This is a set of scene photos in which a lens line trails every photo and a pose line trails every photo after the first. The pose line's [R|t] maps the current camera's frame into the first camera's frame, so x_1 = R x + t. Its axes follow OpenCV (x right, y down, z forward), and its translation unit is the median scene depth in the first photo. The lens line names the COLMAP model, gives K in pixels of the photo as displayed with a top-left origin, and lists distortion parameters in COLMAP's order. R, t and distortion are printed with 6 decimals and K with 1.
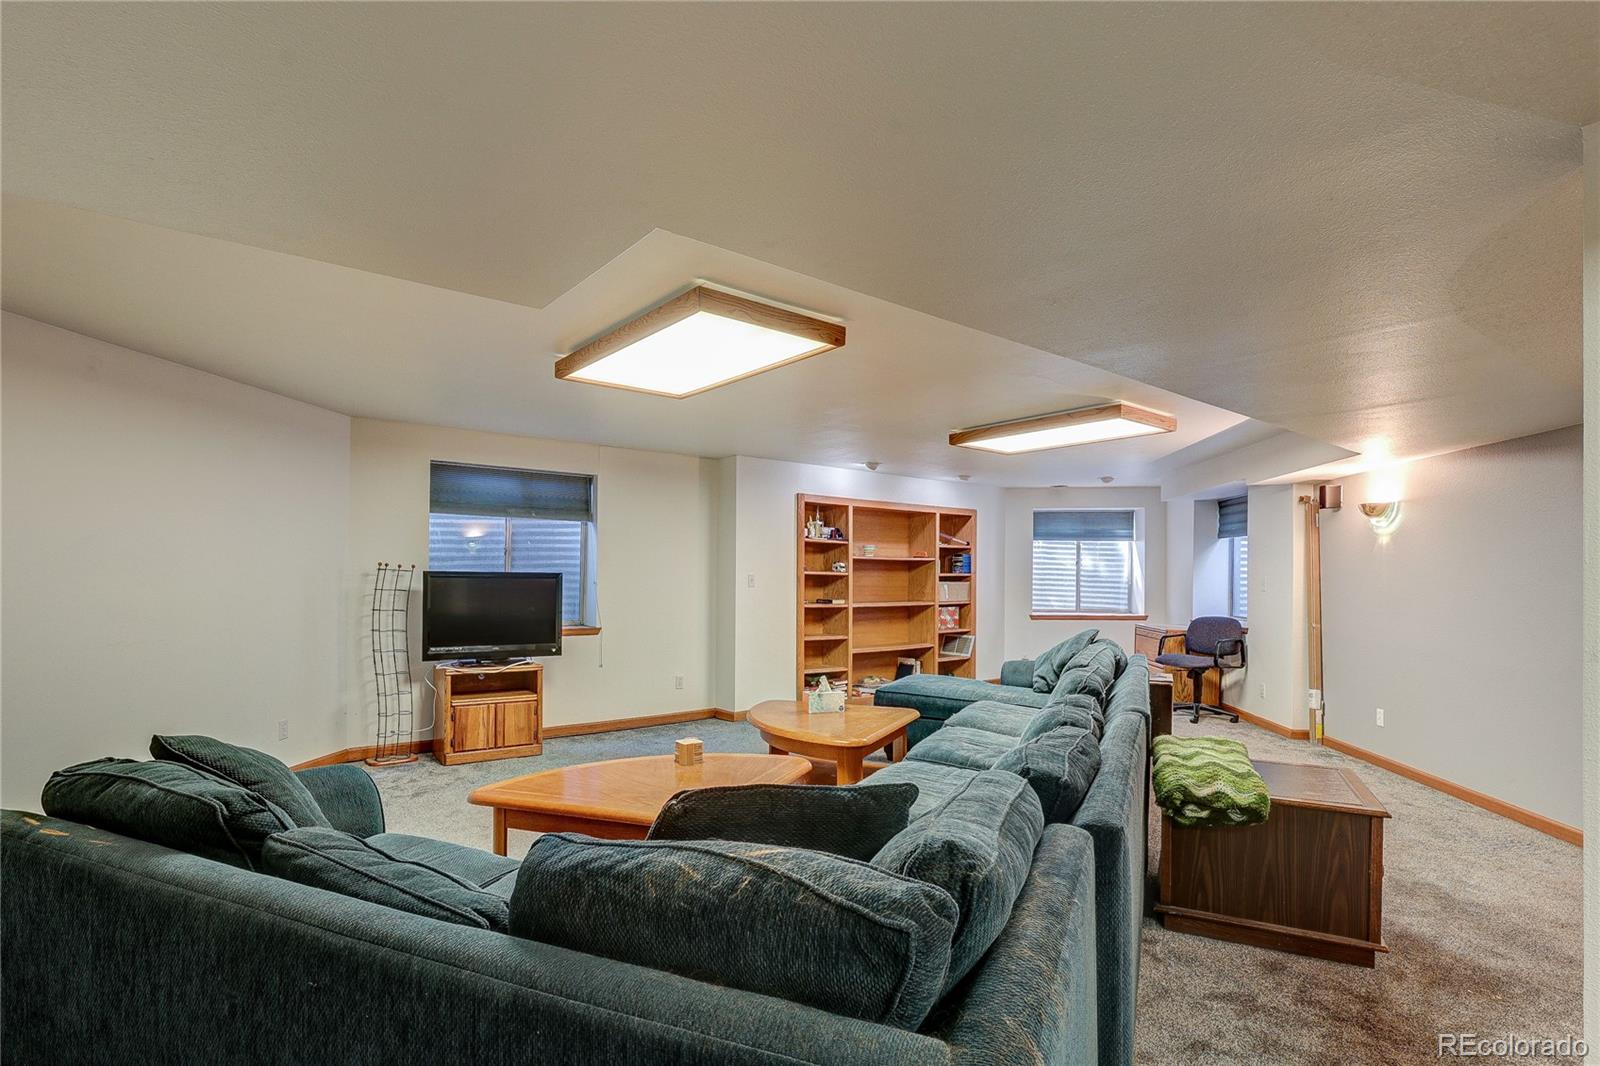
lens RADIAL K [[782.6, 0, 795.2], [0, 782.6, 588.5], [0, 0, 1]] dist [0.000008, 0.000067]
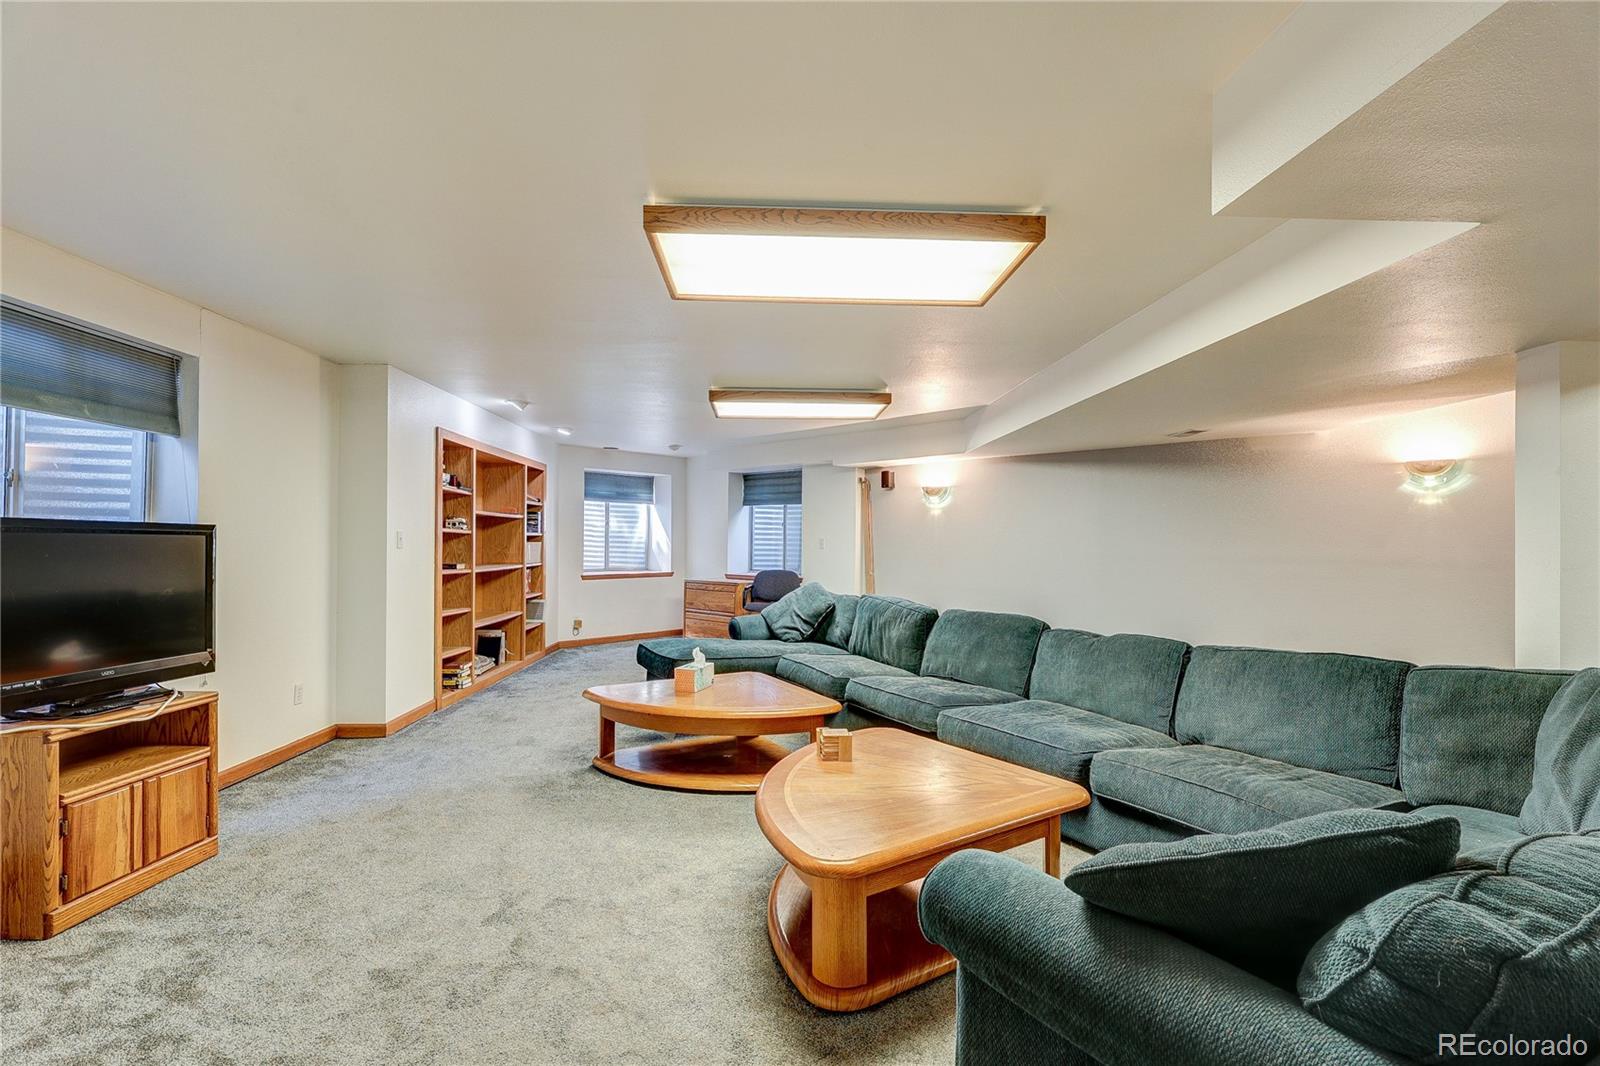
lens RADIAL K [[755.4, 0, 799.7], [0, 755.4, 555.9], [0, 0, 1]] dist [0.000810, 0.000398]
pose [[0.591579, -0.015315, 0.806102, -0.369636], [0.008548, 0.999883, 0.012724, -0.000909], [-0.806202, -0.000636, 0.591640, 0.257914]]
